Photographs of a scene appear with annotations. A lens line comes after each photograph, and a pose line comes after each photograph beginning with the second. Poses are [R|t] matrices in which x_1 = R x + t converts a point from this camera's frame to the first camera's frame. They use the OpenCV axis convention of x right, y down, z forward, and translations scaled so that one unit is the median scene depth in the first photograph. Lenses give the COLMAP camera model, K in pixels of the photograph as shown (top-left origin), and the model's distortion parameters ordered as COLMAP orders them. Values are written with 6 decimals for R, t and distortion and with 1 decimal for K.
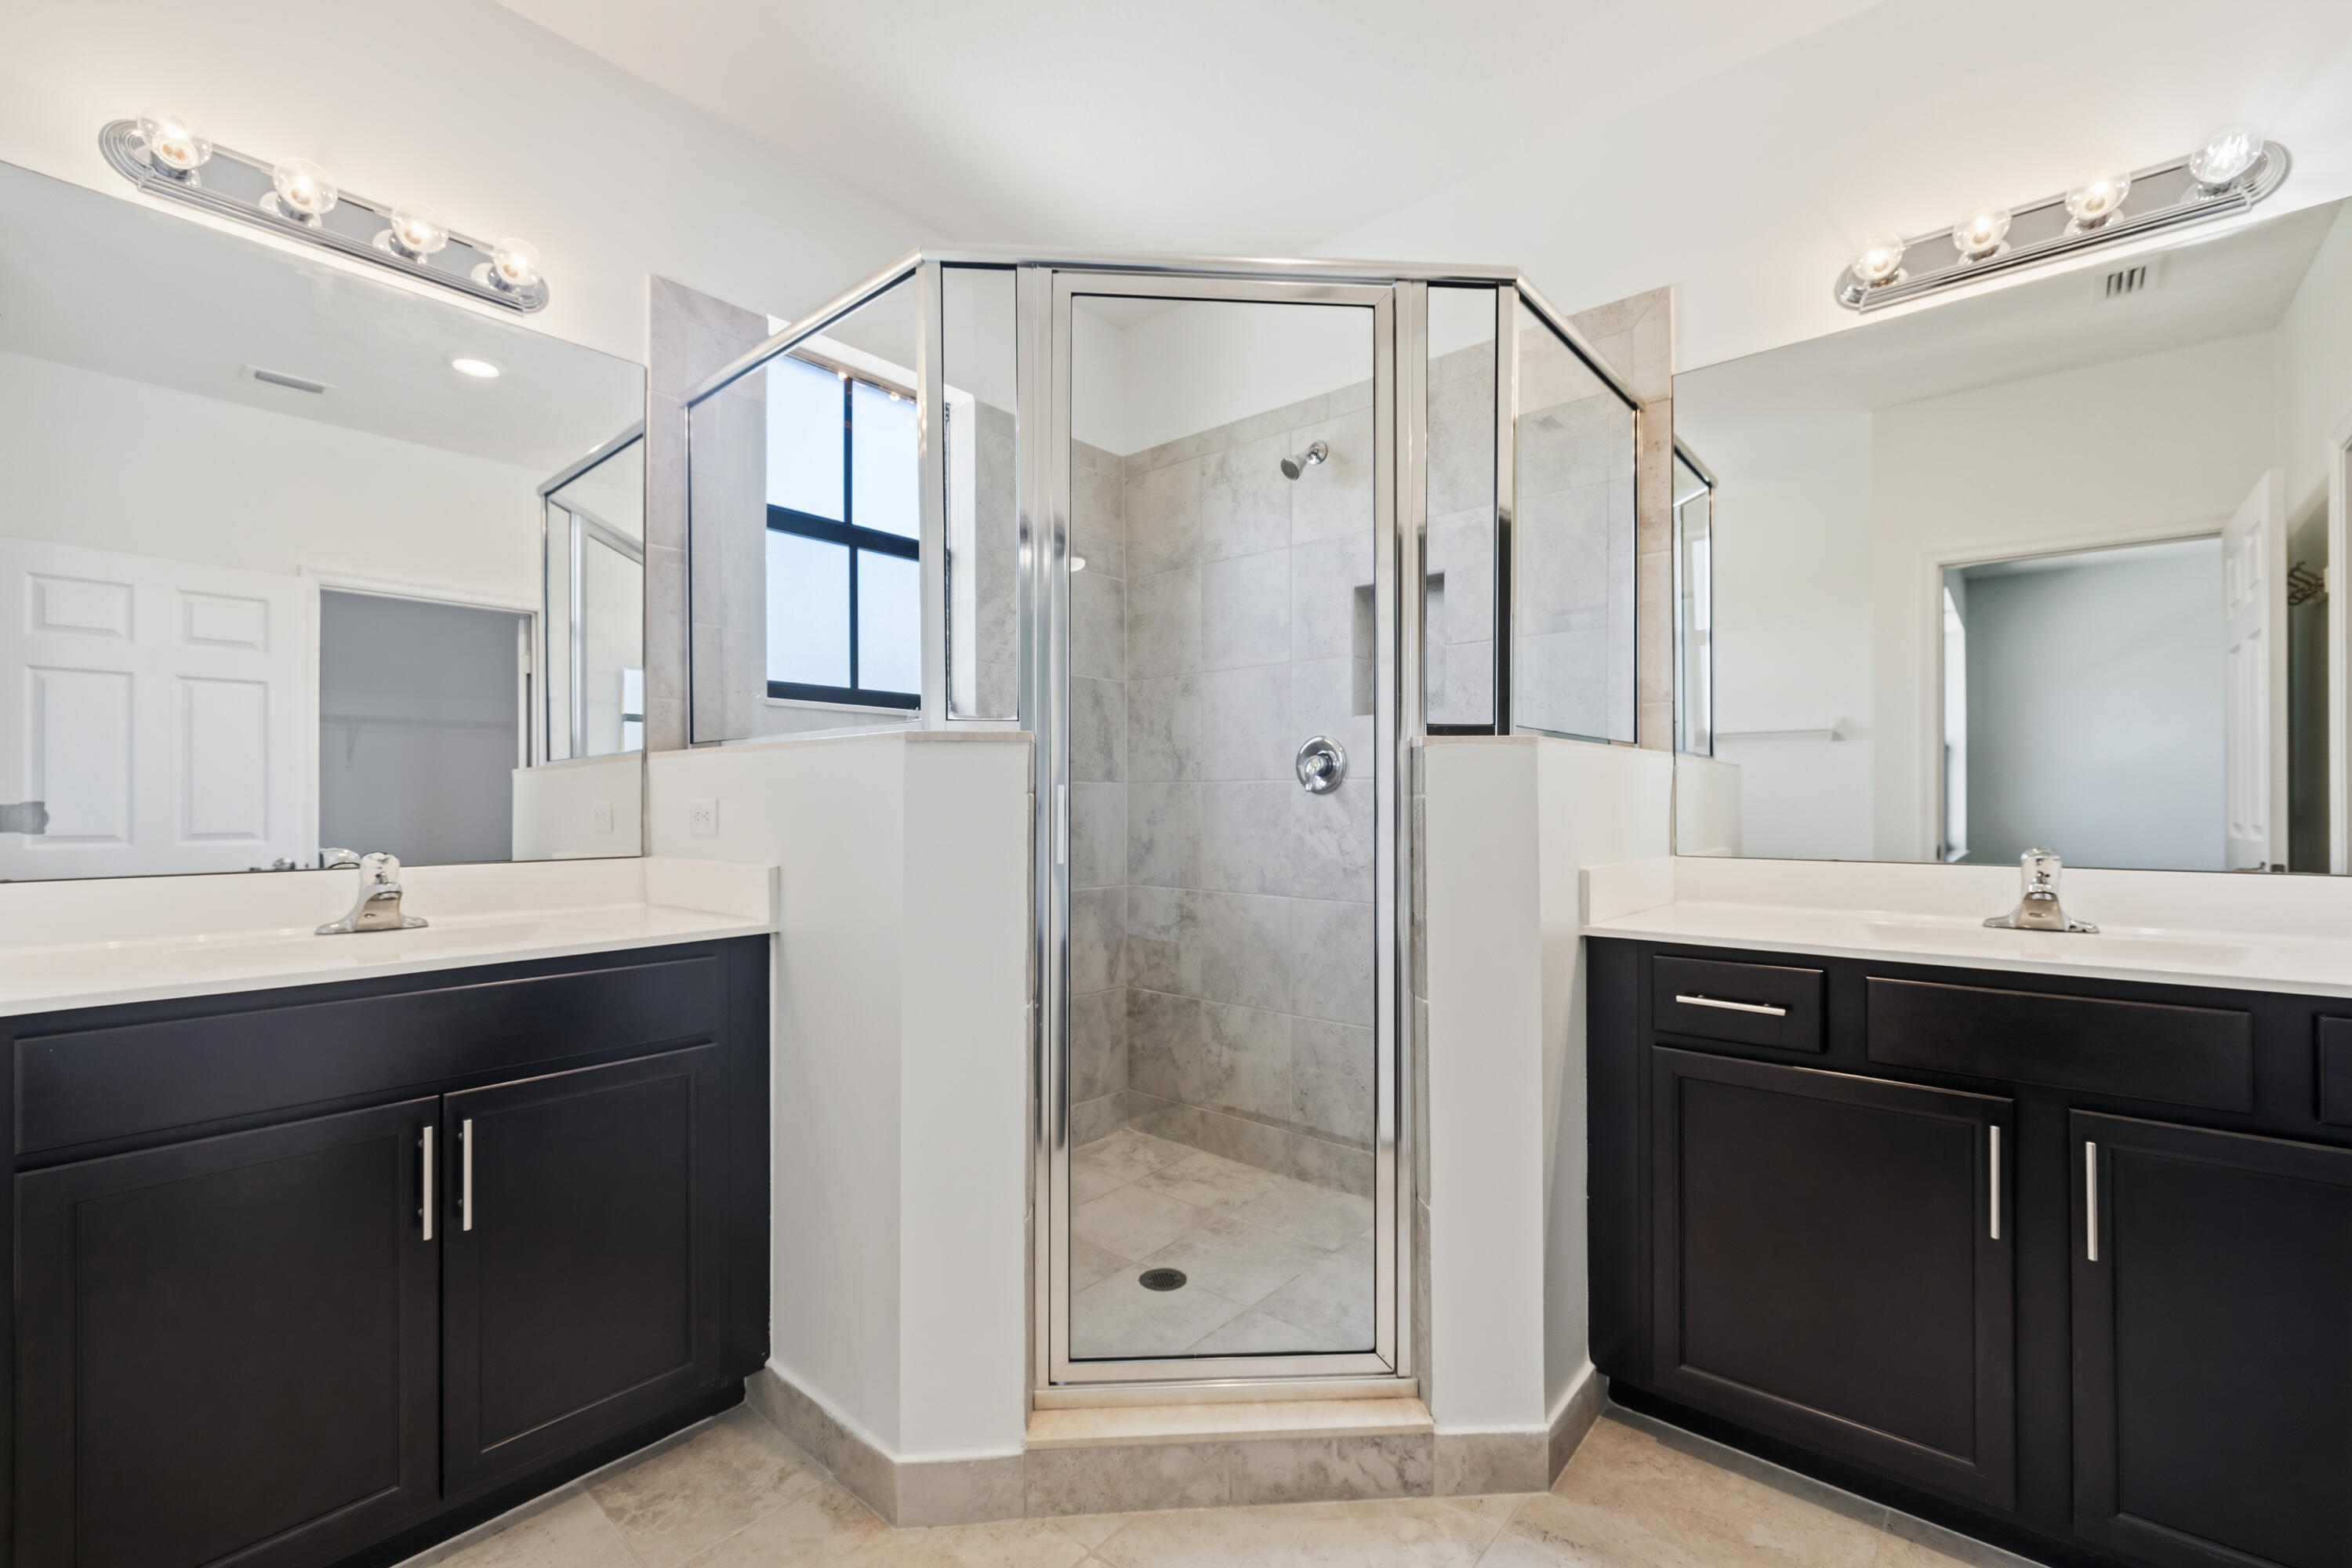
lens RADIAL K [[998.8, 0, 1170.8], [0, 998.8, 802.6], [0, 0, 1]] dist [0.001048, -0.000576]
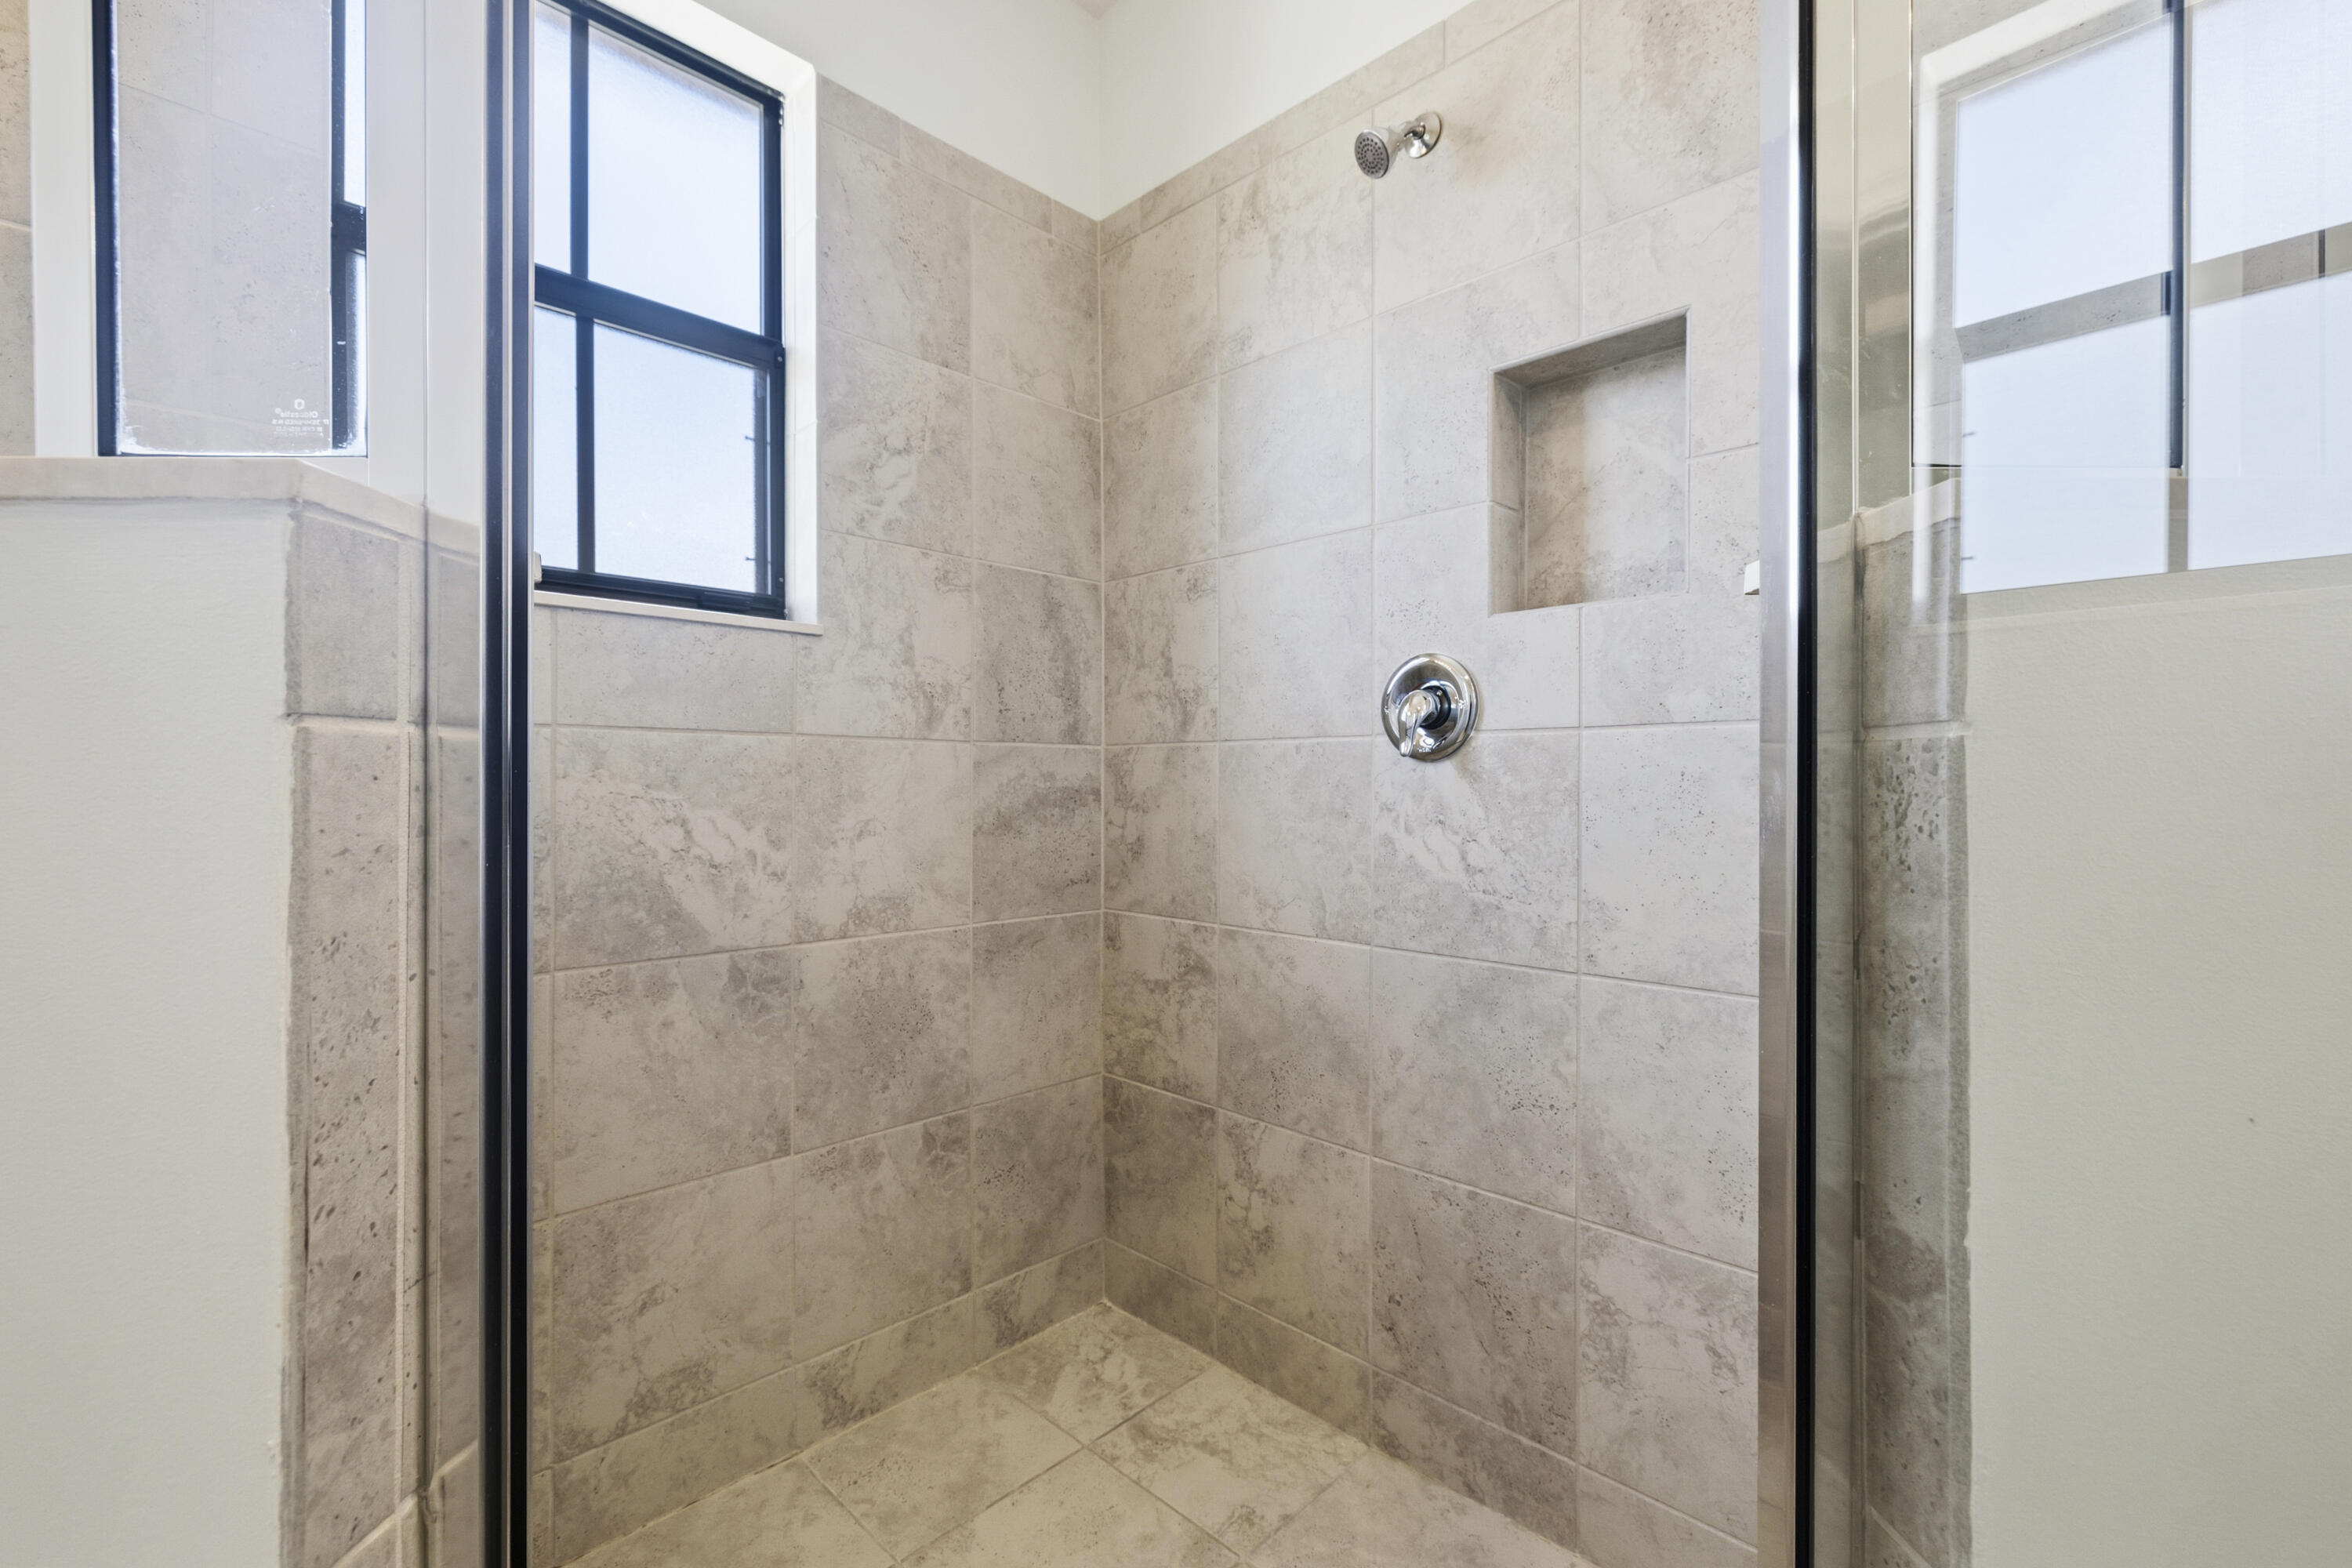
lens RADIAL K [[998.8, 0, 1167.7], [0, 998.8, 786.8], [0, 0, 1]] dist [0.001048, -0.000576]
pose [[0.997092, 0.002533, -0.076169, 0.048411], [-0.002787, 0.999991, -0.003223, 0.007876], [0.076160, 0.003426, 0.997090, 0.430203]]
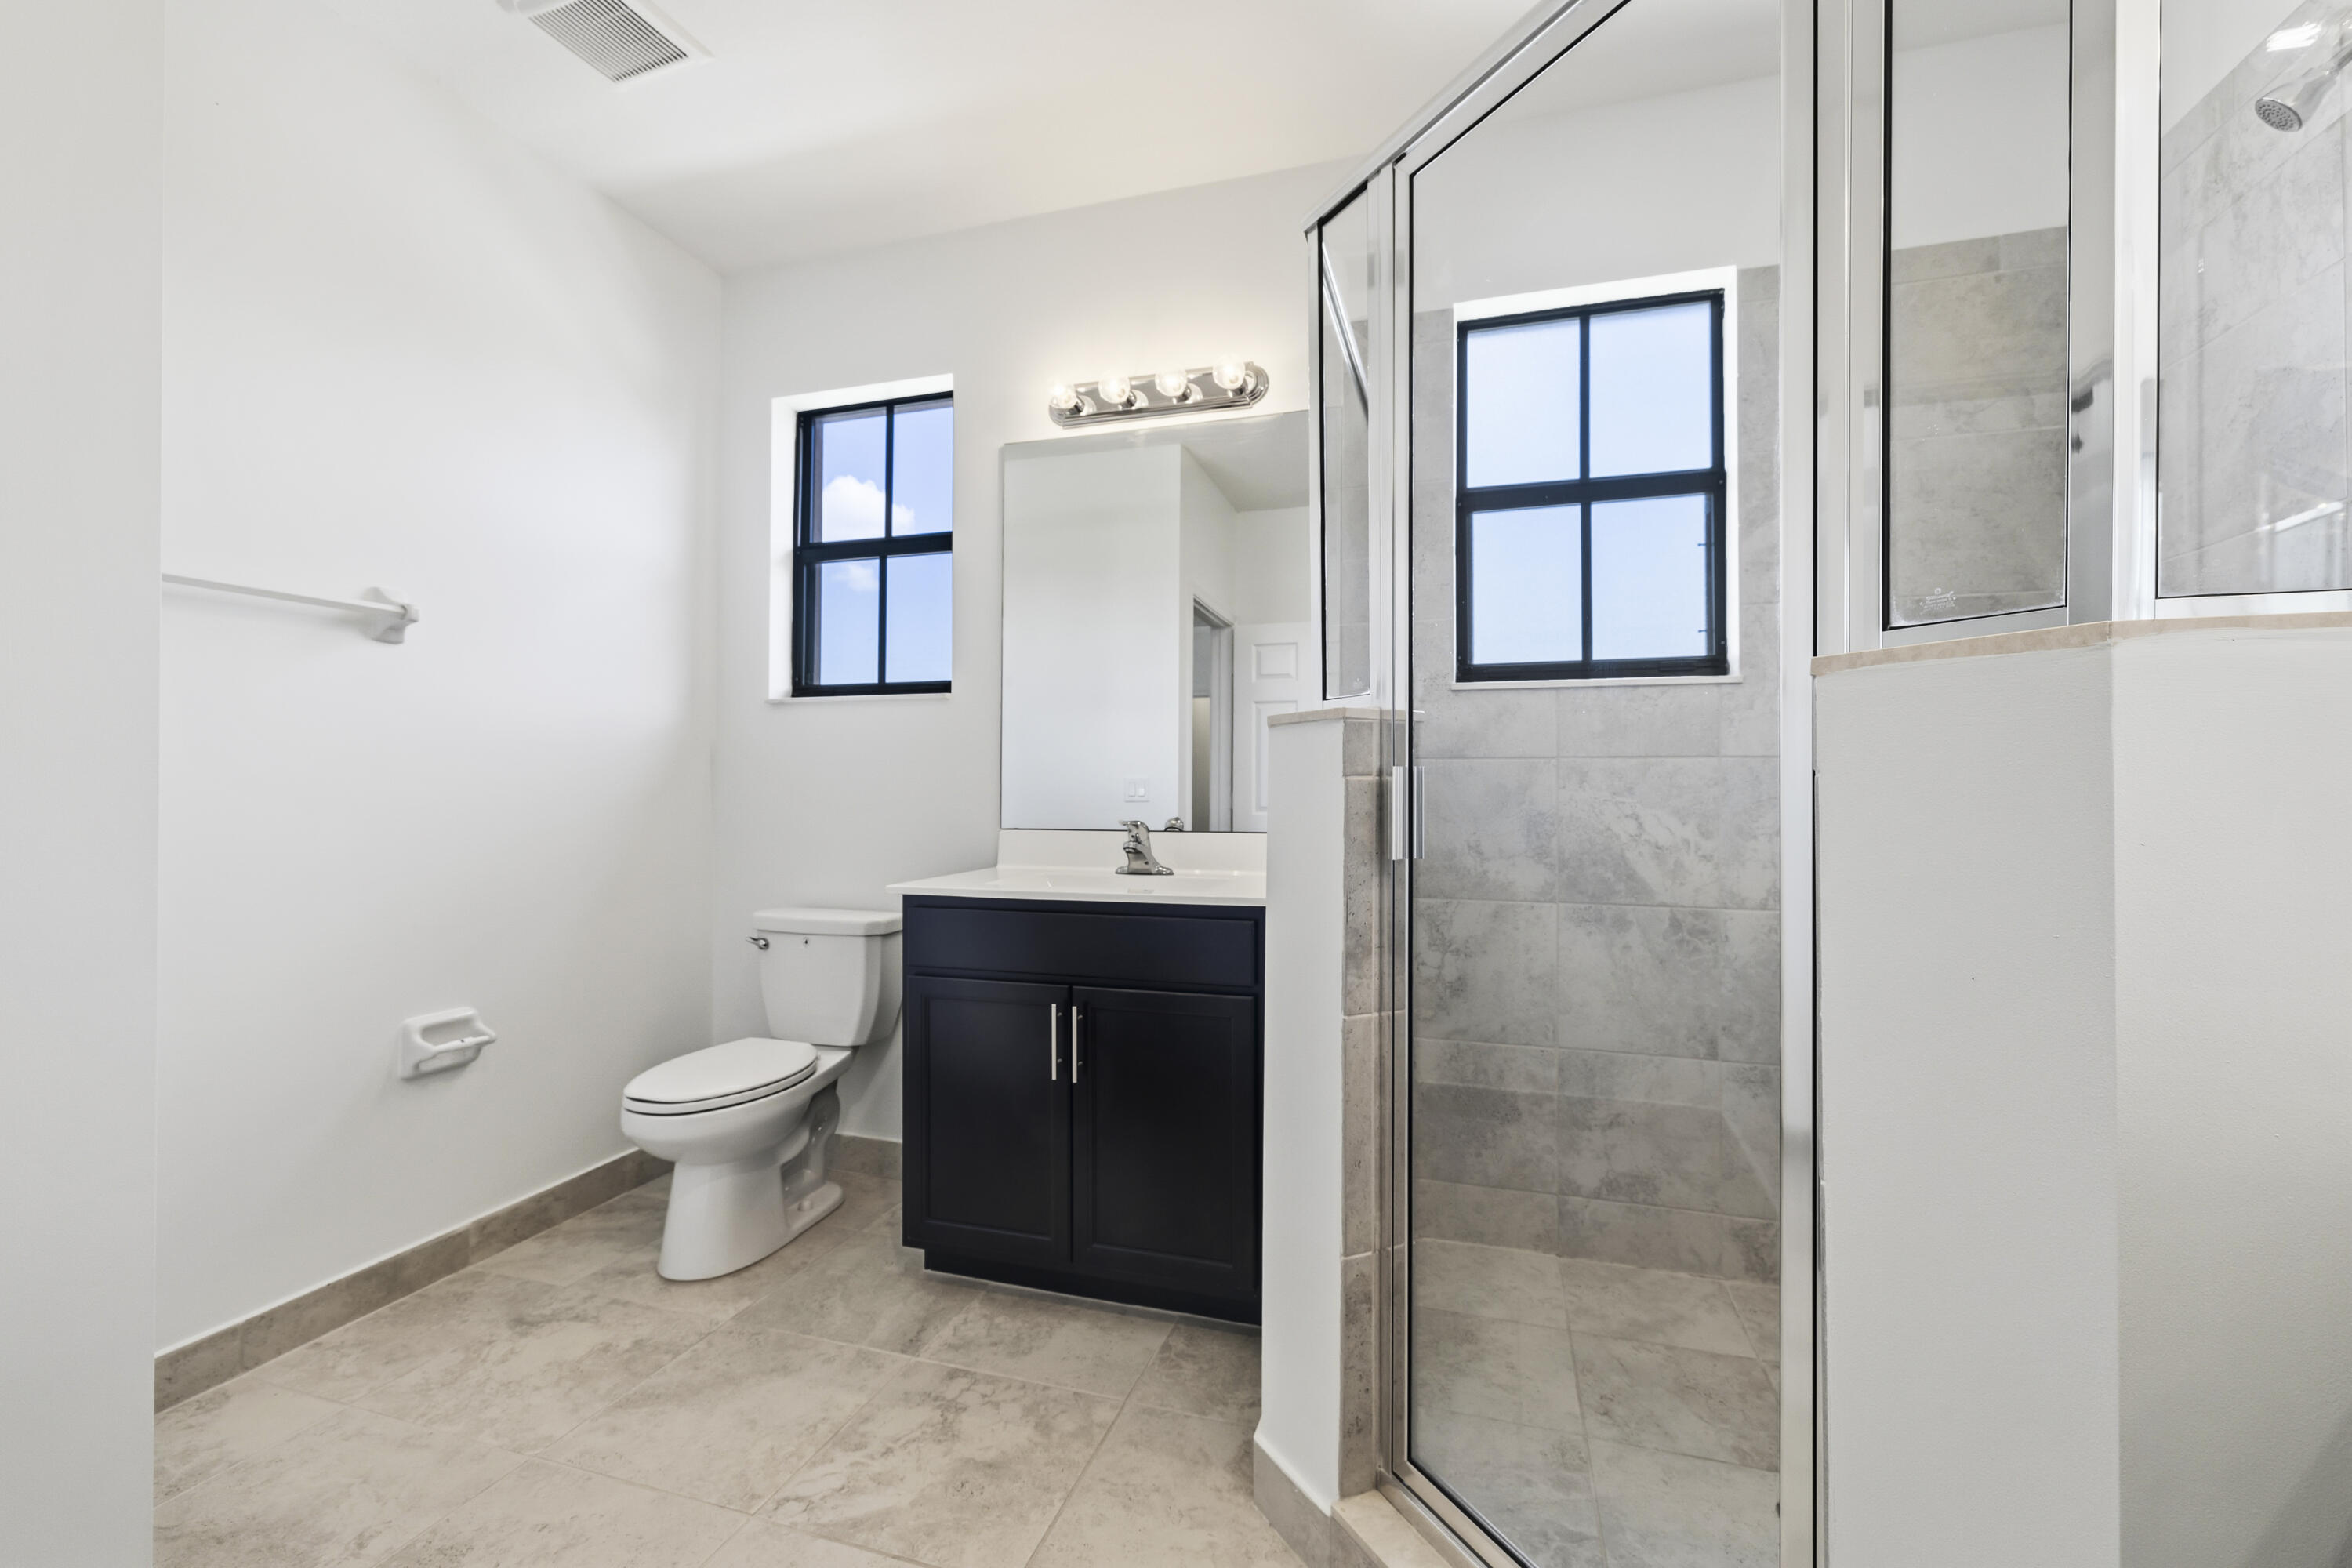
lens RADIAL K [[998.8, 0, 1191.1], [0, 998.8, 778.7], [0, 0, 1]] dist [0.001048, -0.000576]
pose [[0.394327, -0.006095, -0.918950, 0.340087], [-0.008555, 0.999910, -0.010303, 0.005858], [0.918931, 0.011924, 0.394239, 0.292769]]
